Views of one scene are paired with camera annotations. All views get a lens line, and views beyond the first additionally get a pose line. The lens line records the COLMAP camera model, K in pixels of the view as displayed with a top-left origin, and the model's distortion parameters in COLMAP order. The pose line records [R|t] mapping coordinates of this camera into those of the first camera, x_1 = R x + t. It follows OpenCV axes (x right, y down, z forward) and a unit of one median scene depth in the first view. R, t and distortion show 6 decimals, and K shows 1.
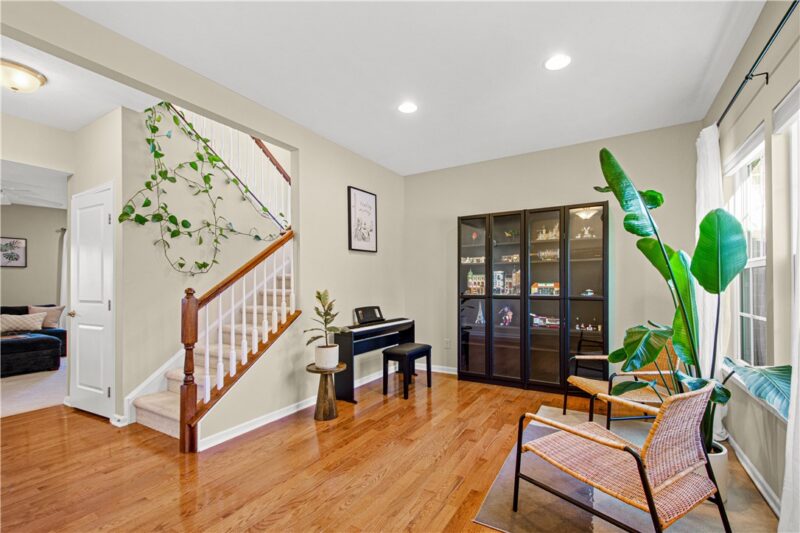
lens RADIAL K [[351.6, 0, 401.9], [0, 351.6, 281.8], [0, 0, 1]] dist [0.000698, -0.000037]
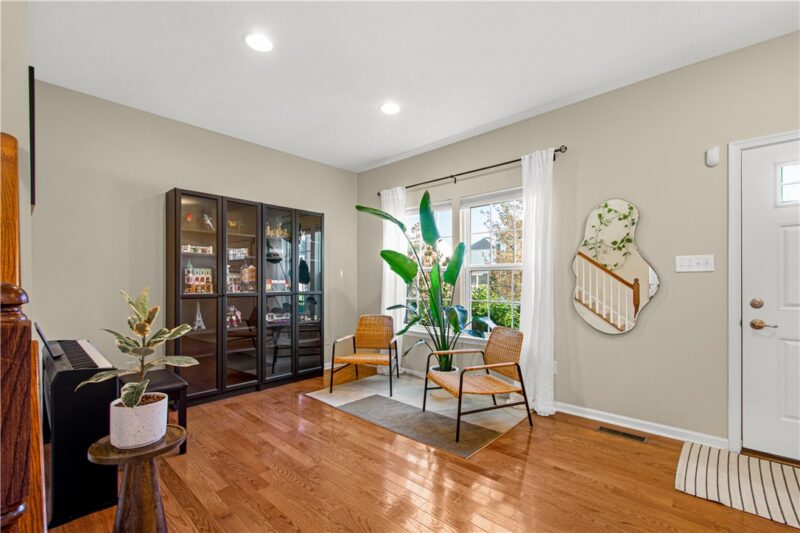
lens RADIAL K [[351.6, 0, 401.9], [0, 351.6, 281.8], [0, 0, 1]] dist [0.000698, -0.000037]
pose [[0.208608, 0.001489, 0.977998, -0.512174], [-0.009810, 0.999952, 0.000570, 0.005722], [-0.977950, -0.009713, 0.208612, 0.431041]]
